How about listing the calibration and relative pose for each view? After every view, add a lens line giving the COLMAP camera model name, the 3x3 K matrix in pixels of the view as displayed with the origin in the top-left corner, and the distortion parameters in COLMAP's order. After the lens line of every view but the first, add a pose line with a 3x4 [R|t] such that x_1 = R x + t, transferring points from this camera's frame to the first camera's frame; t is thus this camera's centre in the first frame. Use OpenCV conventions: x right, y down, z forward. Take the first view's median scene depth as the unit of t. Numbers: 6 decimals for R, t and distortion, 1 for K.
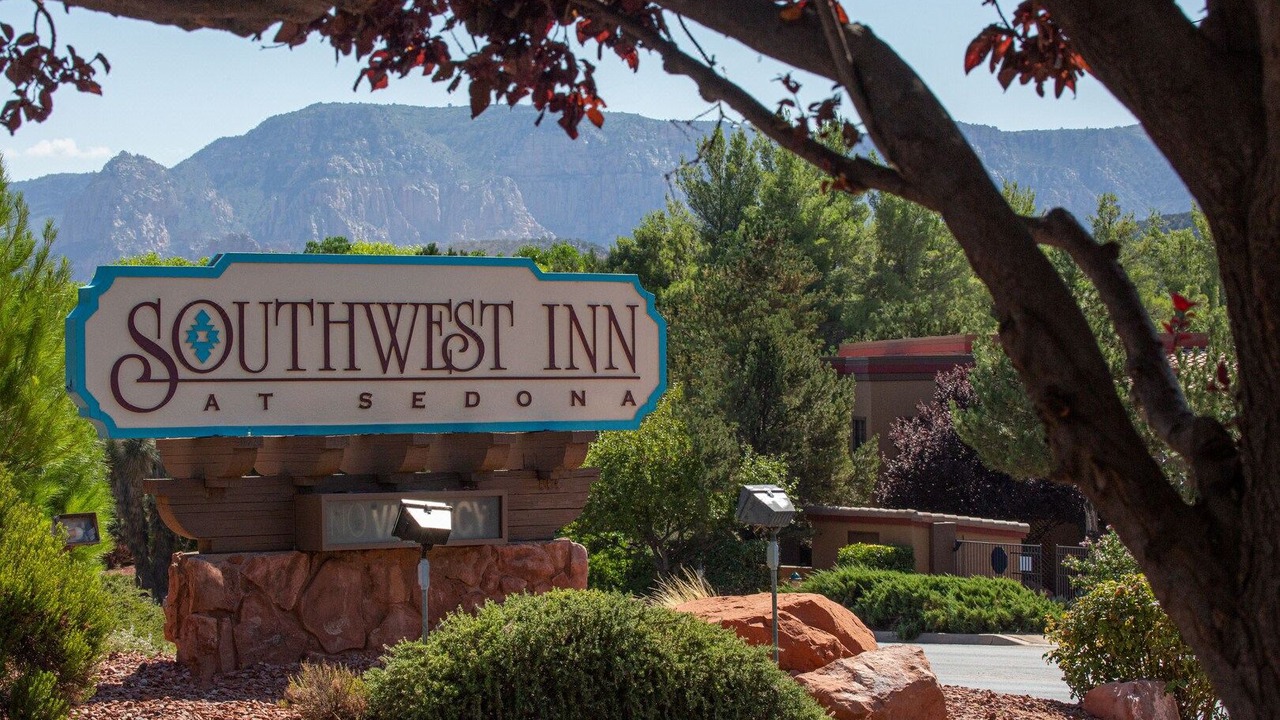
lens RADIAL K [[1079.0, 0, 640.0], [0, 1079.0, 360.0], [0, 0, 1]] dist [0.030304, -0.004099]
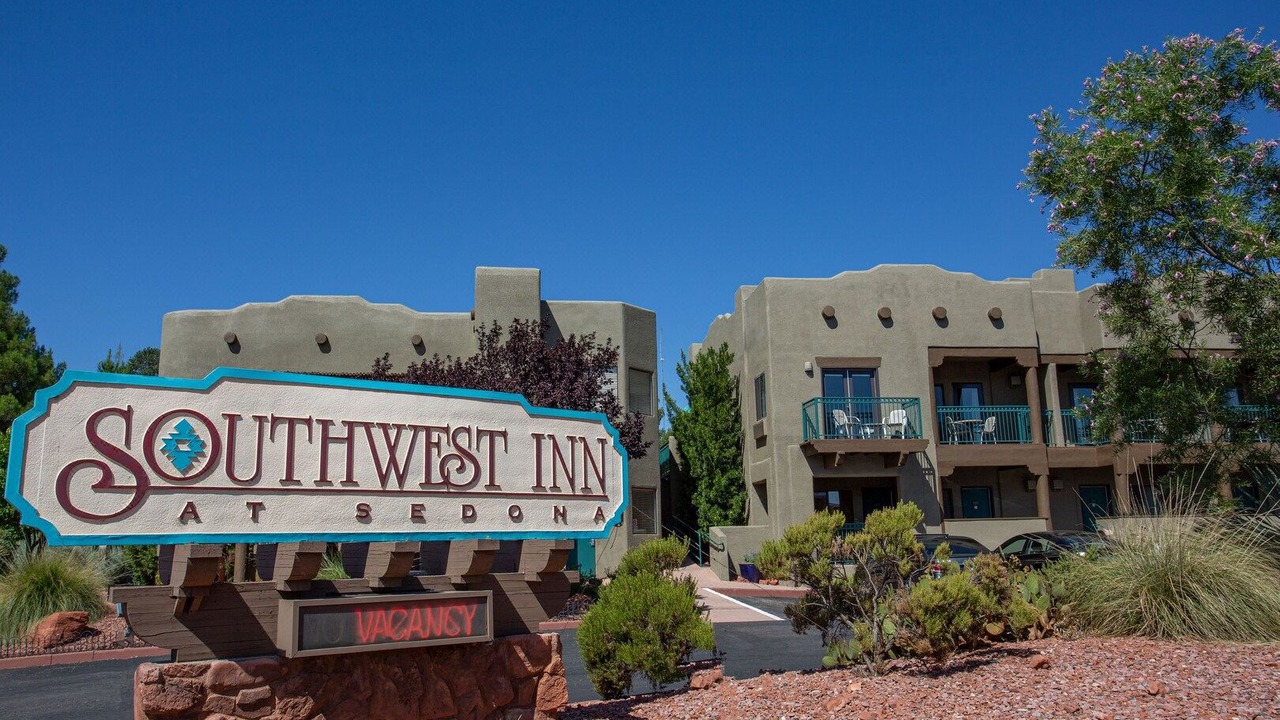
lens RADIAL K [[1079.0, 0, 640.0], [0, 1079.0, 360.0], [0, 0, 1]] dist [0.030304, -0.004099]
pose [[0.999620, -0.010944, 0.025283, 0.003231], [0.013244, 0.995611, -0.092646, -0.014282], [-0.024158, 0.092946, 0.995378, -0.164155]]
